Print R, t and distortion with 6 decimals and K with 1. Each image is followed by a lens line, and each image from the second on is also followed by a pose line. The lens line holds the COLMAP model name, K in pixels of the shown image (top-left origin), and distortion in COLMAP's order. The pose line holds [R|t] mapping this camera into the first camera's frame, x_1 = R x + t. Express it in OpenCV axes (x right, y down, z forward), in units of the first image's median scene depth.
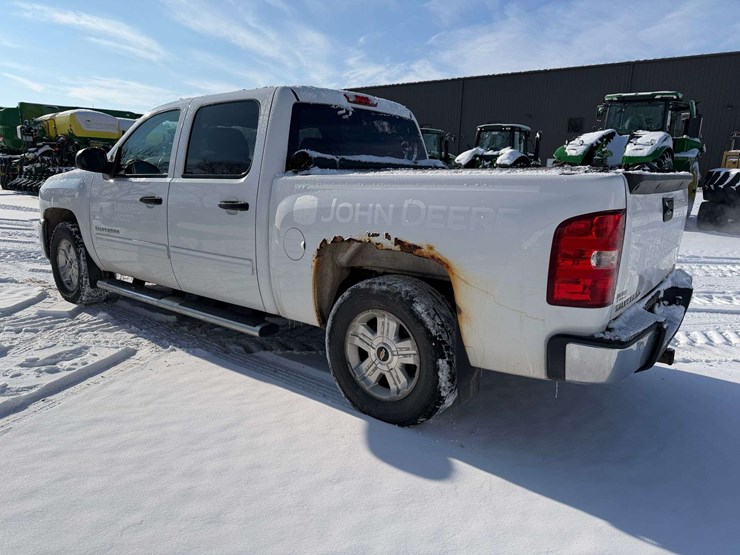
lens RADIAL K [[526.2, 0, 370.0], [0, 526.2, 277.5], [0, 0, 1]] dist [0.063909, -0.083141]
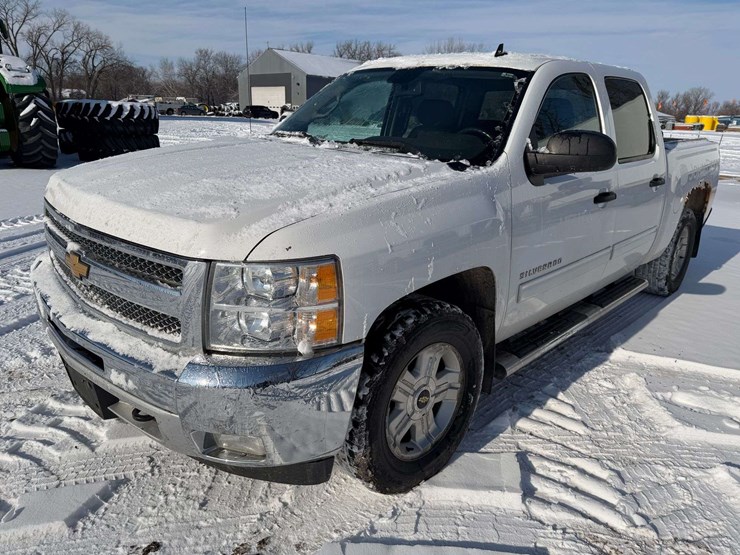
lens RADIAL K [[530.5, 0, 364.9], [0, 530.5, 274.1], [0, 0, 1]] dist [0.031006, -0.038475]
pose [[0.094326, -0.310450, 0.945898, -1.344782], [0.169653, 0.941249, 0.292006, -0.362077], [-0.980979, 0.132930, 0.141453, 1.383632]]
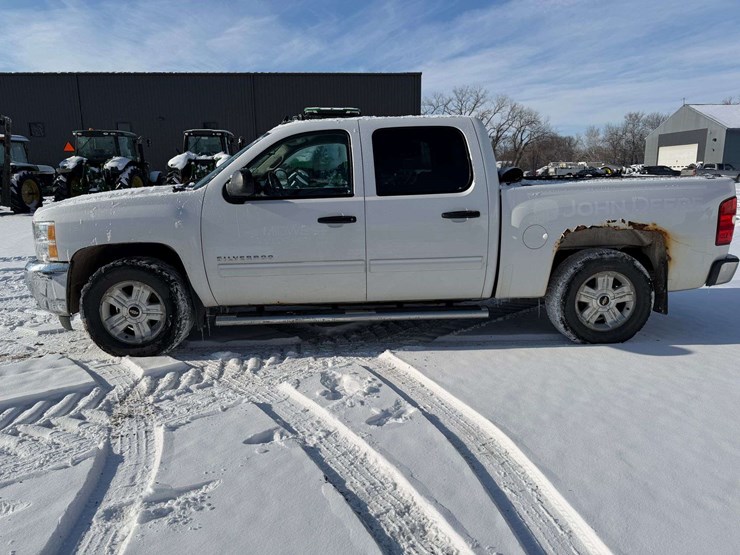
lens RADIAL K [[526.2, 0, 370.0], [0, 526.2, 277.5], [0, 0, 1]] dist [0.063909, -0.083141]
pose [[0.746876, -0.159914, 0.645448, -1.150175], [0.161248, 0.985237, 0.057511, -0.091204], [-0.645116, 0.061124, 0.761636, 0.212202]]
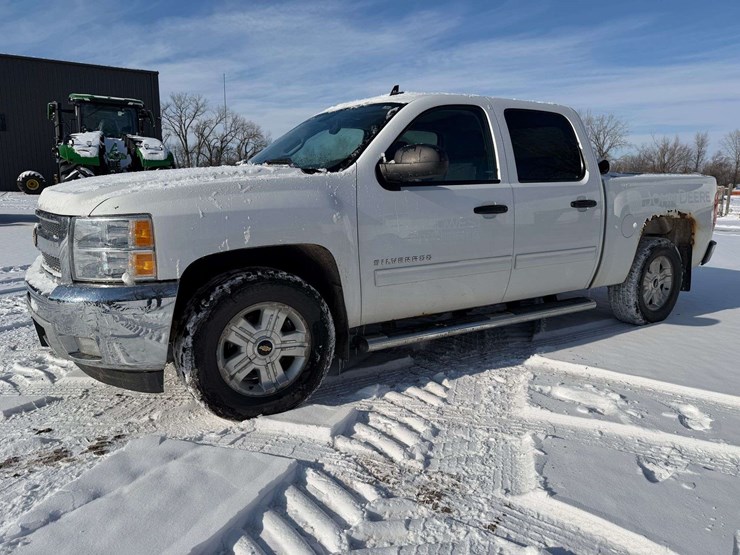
lens RADIAL K [[524.3, 0, 369.1], [0, 524.3, 275.9], [0, 0, 1]] dist [0.060652, -0.087883]
pose [[0.317732, -0.181678, 0.930612, -1.449847], [0.187218, 0.974170, 0.126261, -0.205703], [-0.929514, 0.134110, 0.343539, 1.002313]]
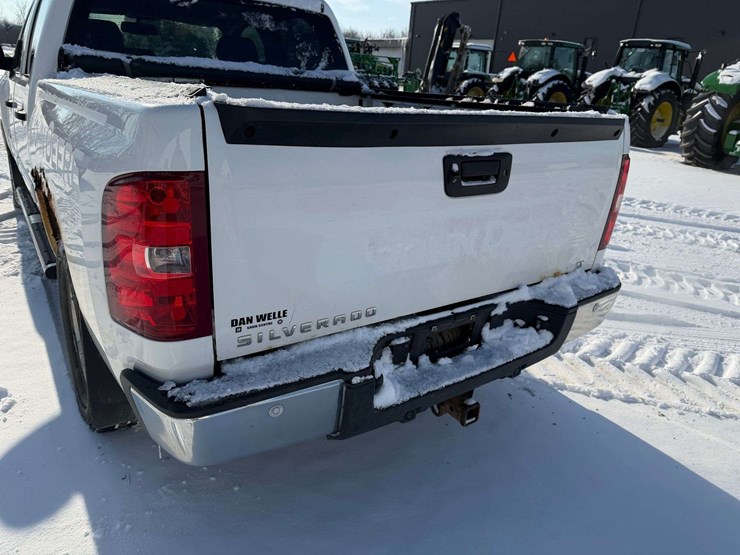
lens RADIAL K [[526.2, 0, 370.0], [0, 526.2, 277.5], [0, 0, 1]] dist [0.063909, -0.083141]
pose [[0.960538, 0.145537, -0.237034, 0.401550], [-0.108892, 0.980927, 0.161014, -0.066935], [0.255946, -0.128849, 0.958065, 0.270383]]
